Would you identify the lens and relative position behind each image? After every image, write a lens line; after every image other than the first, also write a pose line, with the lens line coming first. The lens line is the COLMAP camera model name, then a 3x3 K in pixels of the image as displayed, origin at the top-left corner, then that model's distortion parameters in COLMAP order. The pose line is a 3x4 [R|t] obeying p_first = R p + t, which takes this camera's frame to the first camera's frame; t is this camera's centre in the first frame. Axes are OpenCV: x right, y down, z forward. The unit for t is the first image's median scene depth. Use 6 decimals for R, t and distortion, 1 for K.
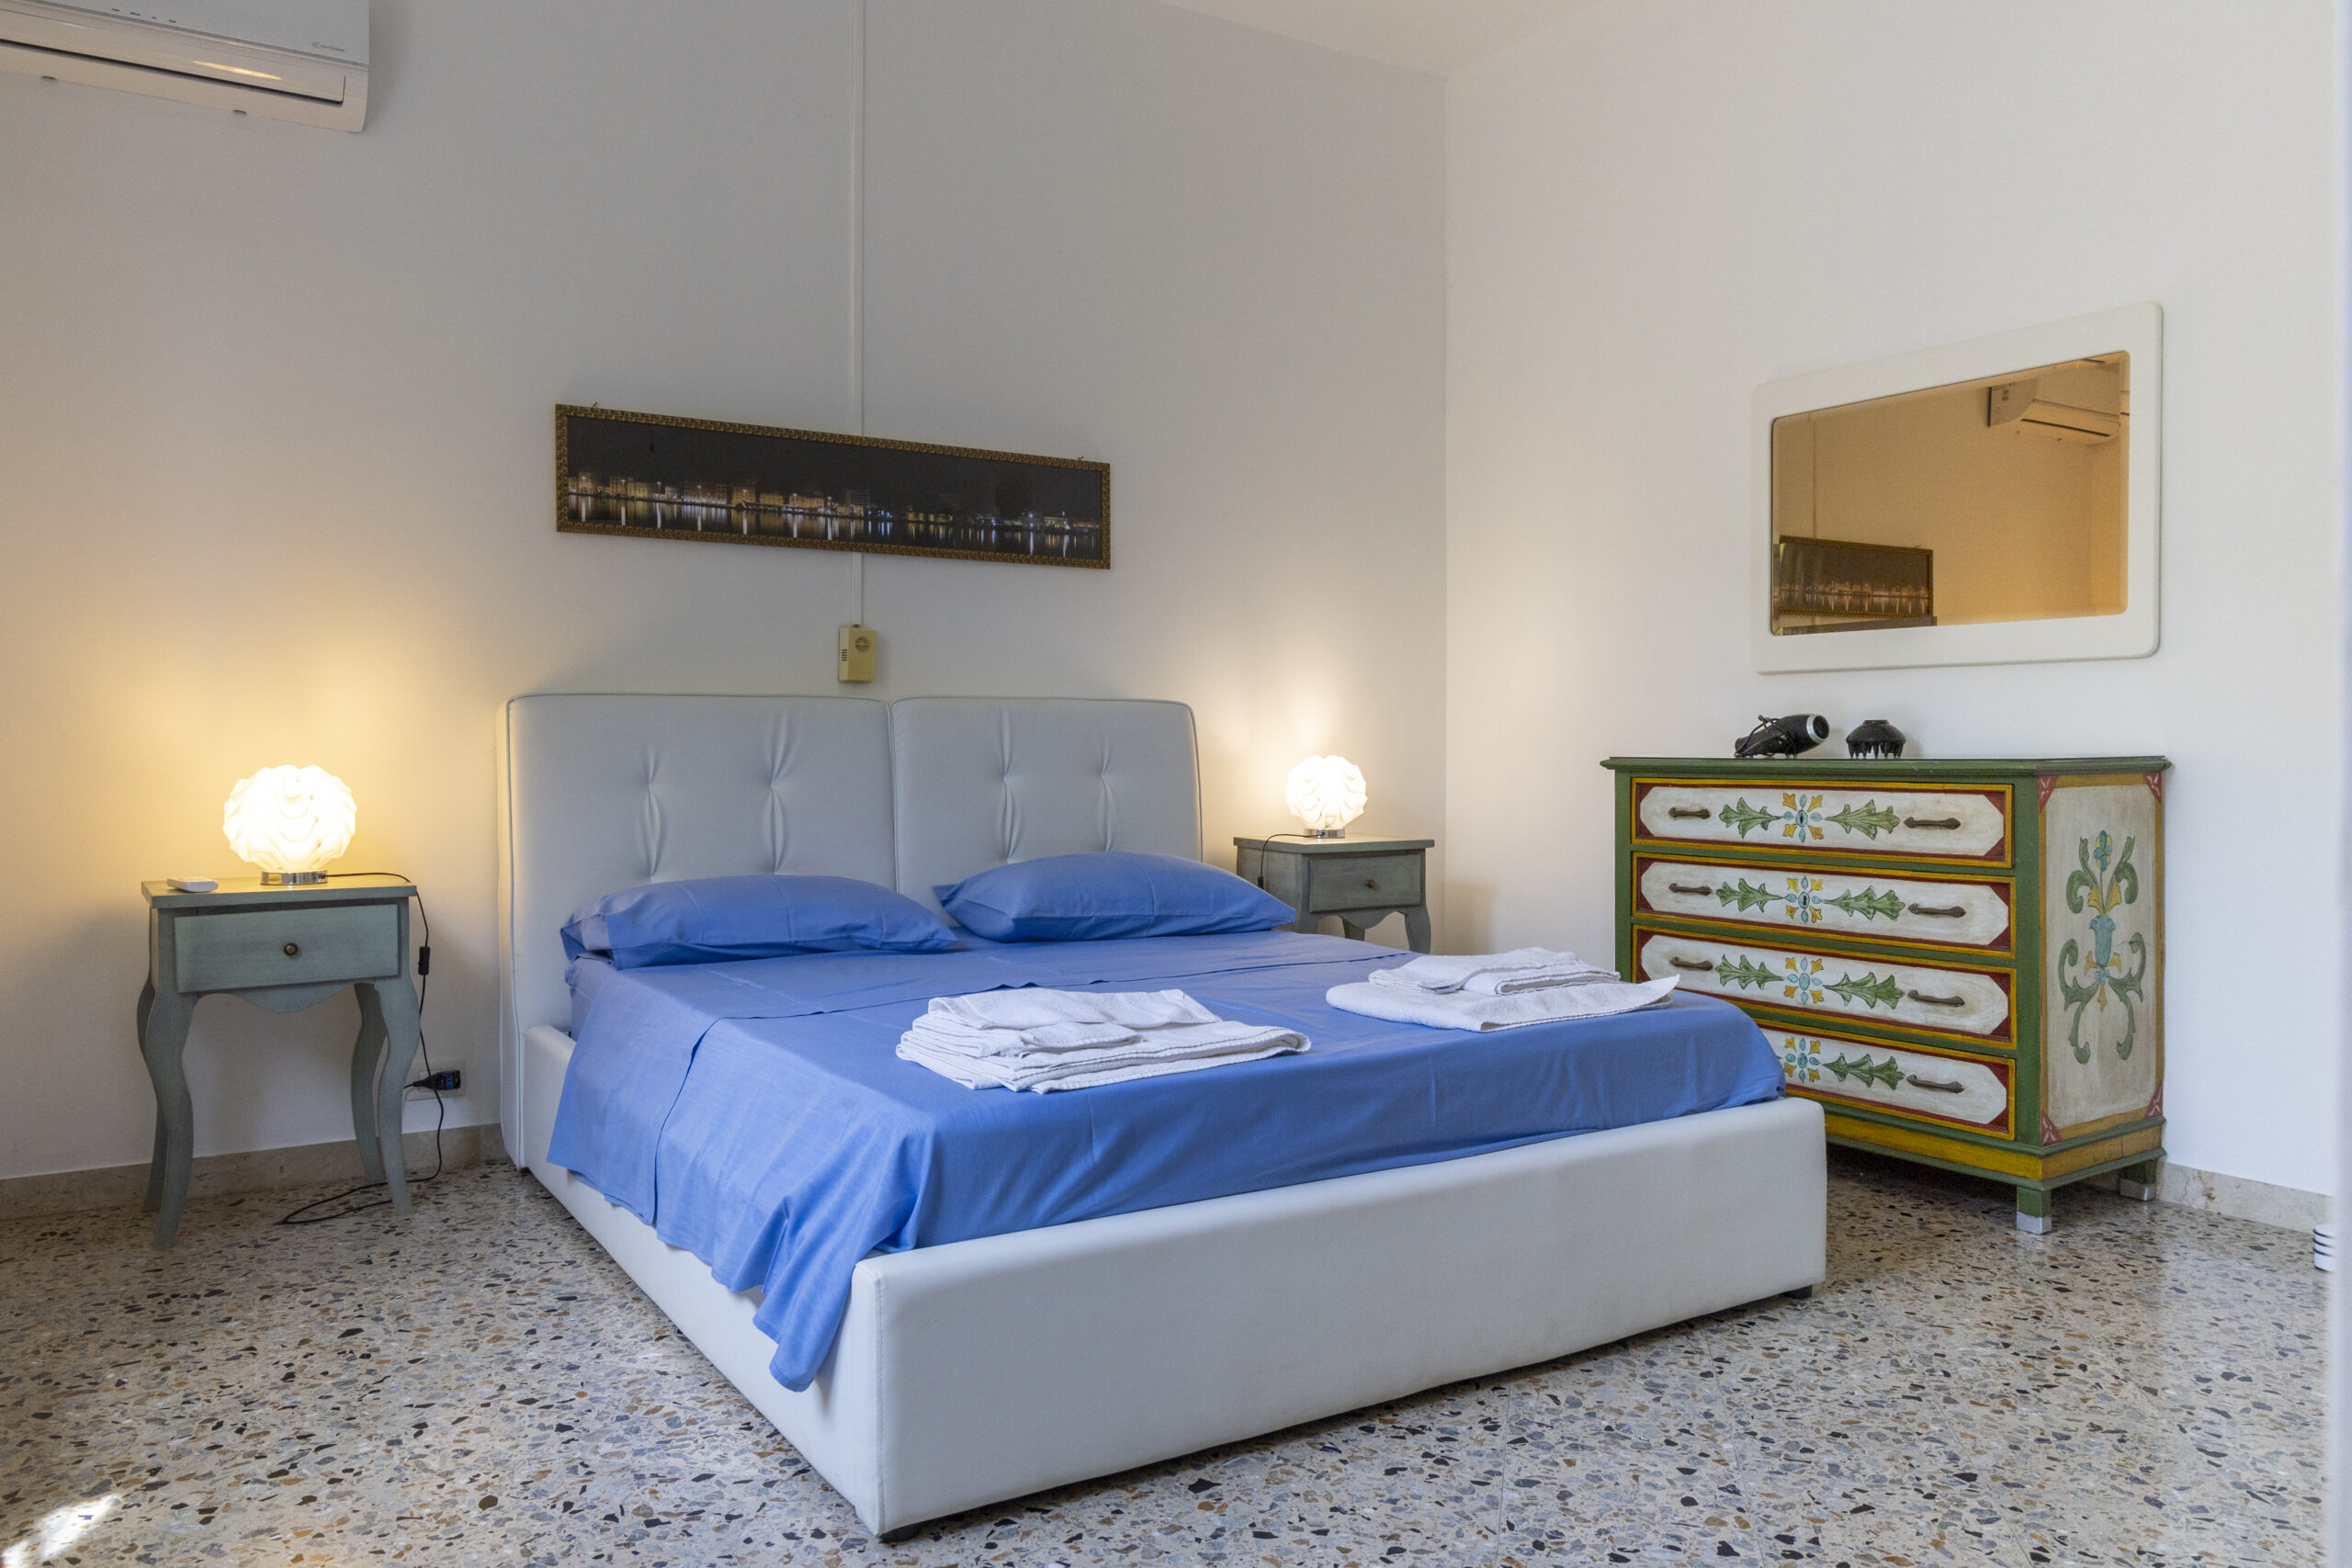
lens RADIAL K [[1600.5, 0, 1235.4], [0, 1600.5, 770.1], [0, 0, 1]] dist [0.006764, -0.000614]
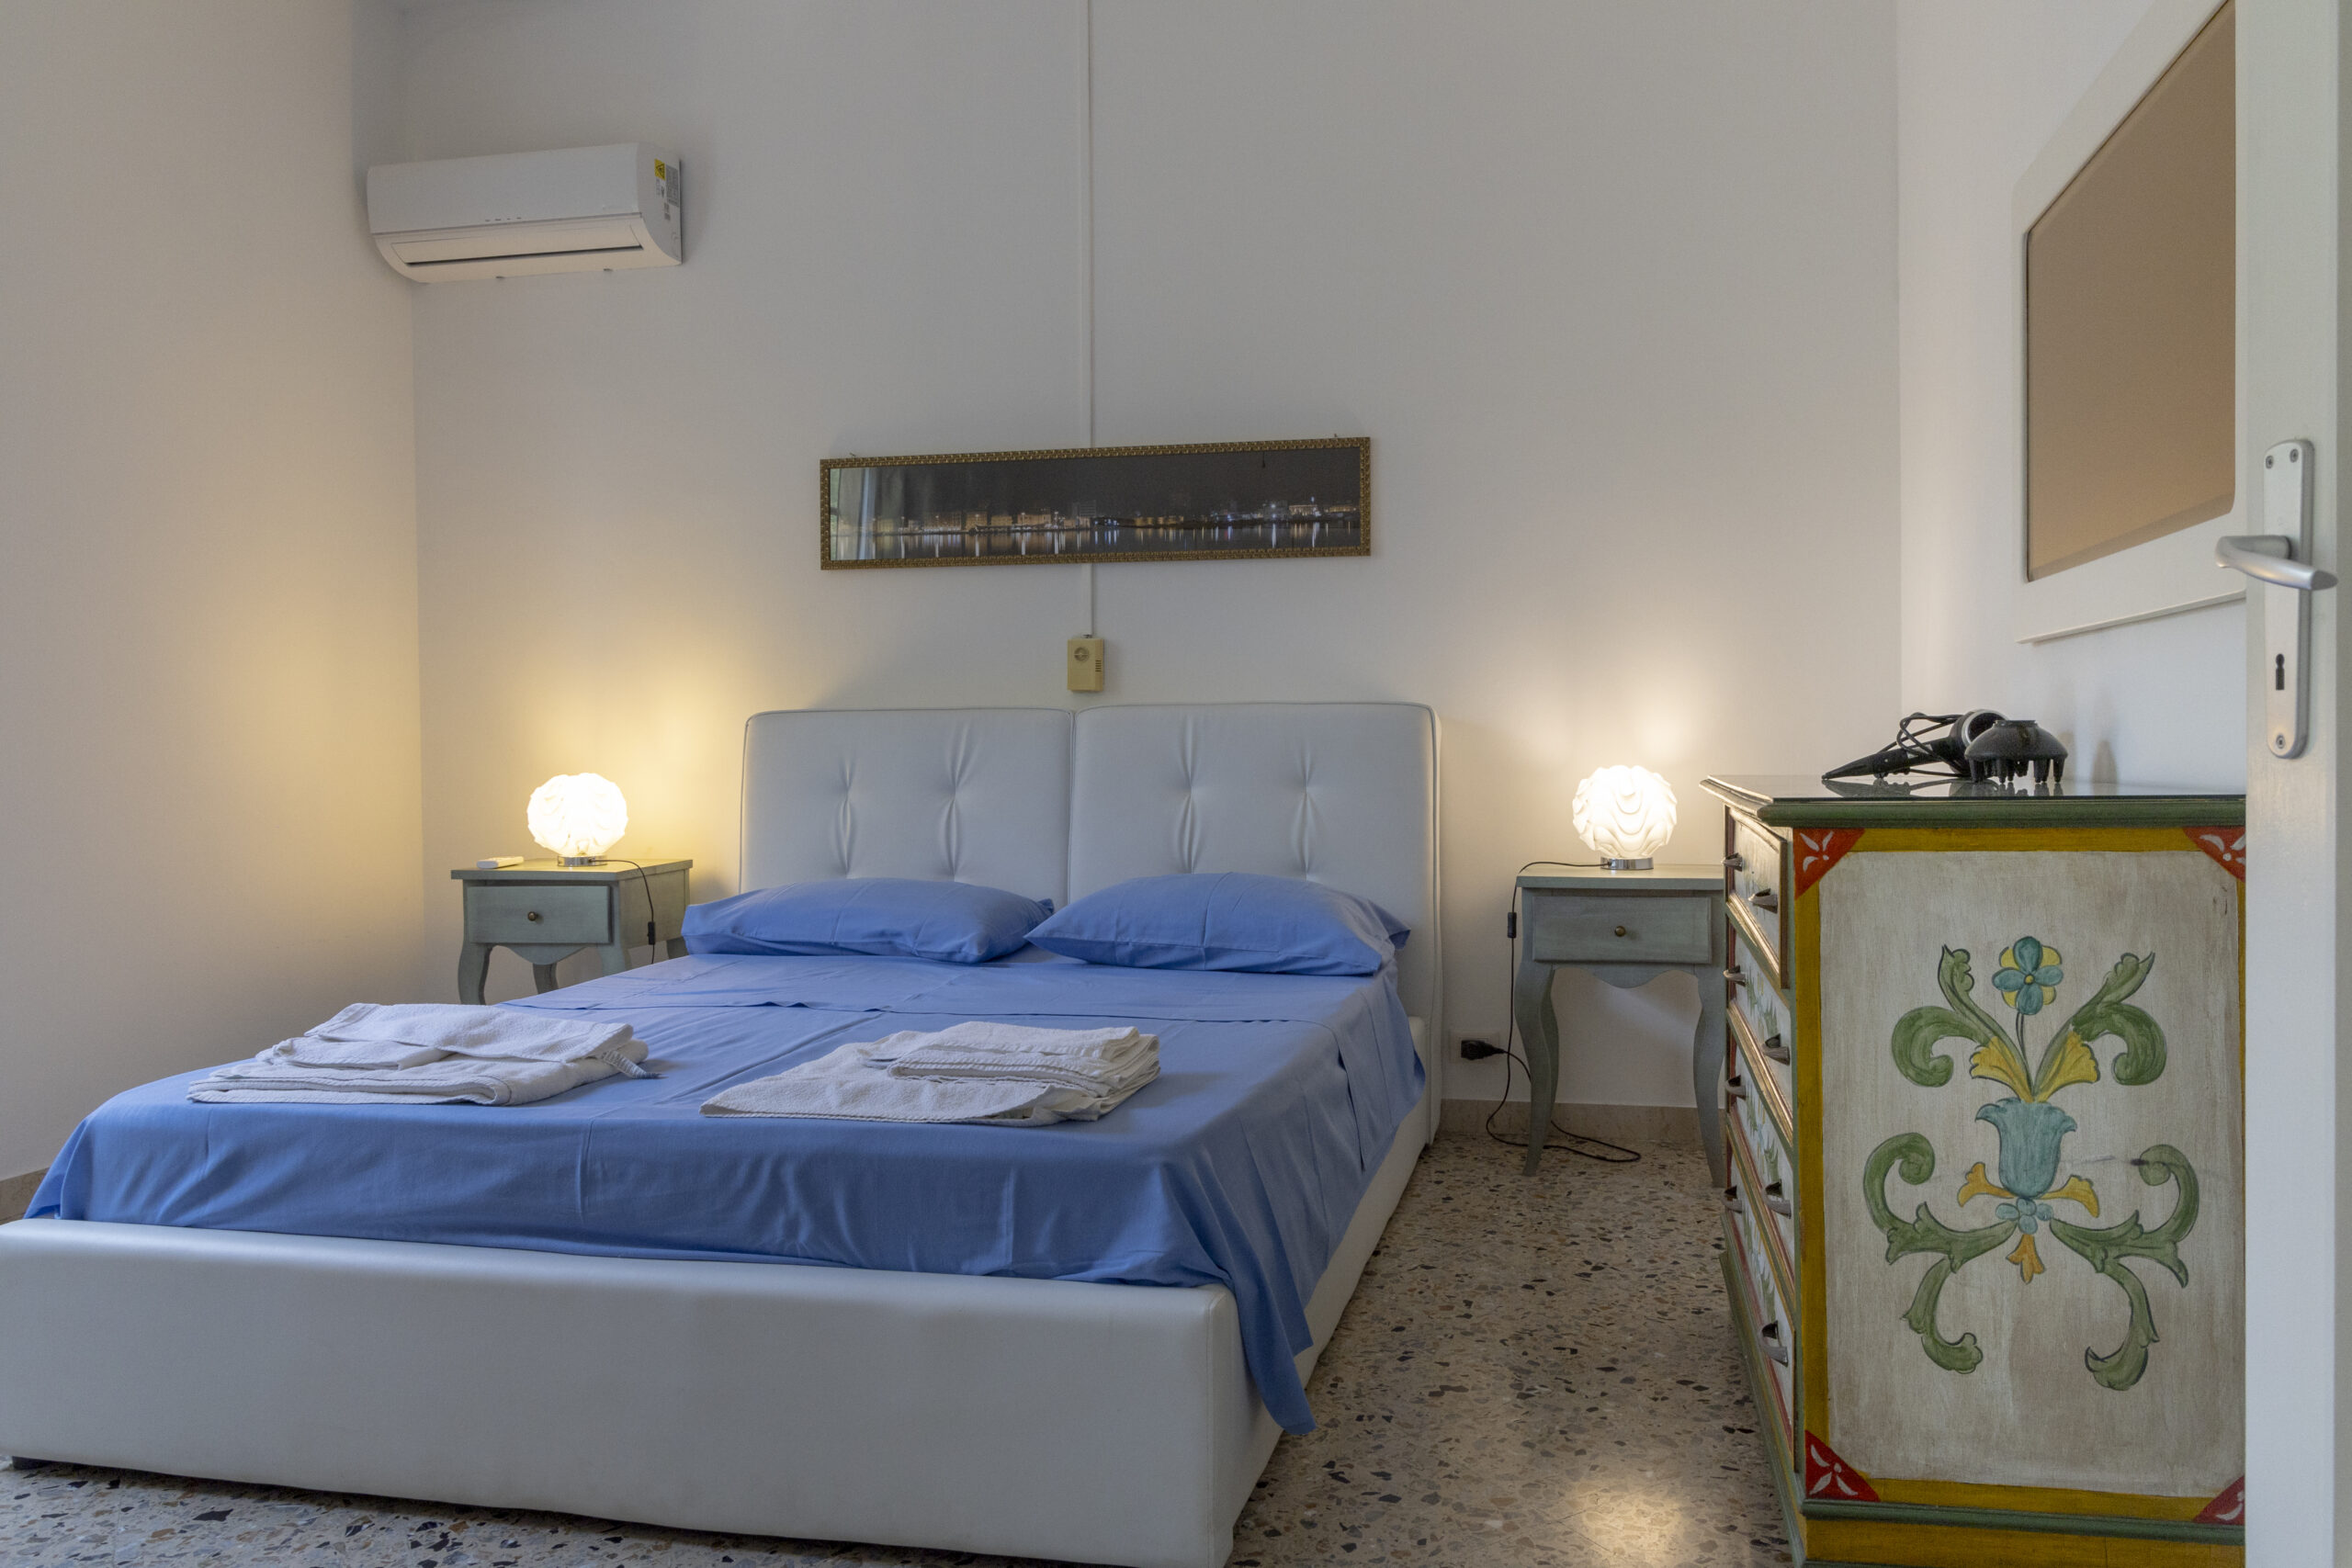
lens RADIAL K [[1600.5, 0, 1224.2], [0, 1600.5, 765.0], [0, 0, 1]] dist [0.006764, -0.000614]
pose [[0.728212, 0.006798, -0.685318, 0.634993], [-0.004599, 0.999977, 0.005033, -0.017425], [0.685337, -0.000513, 0.728226, 0.396091]]
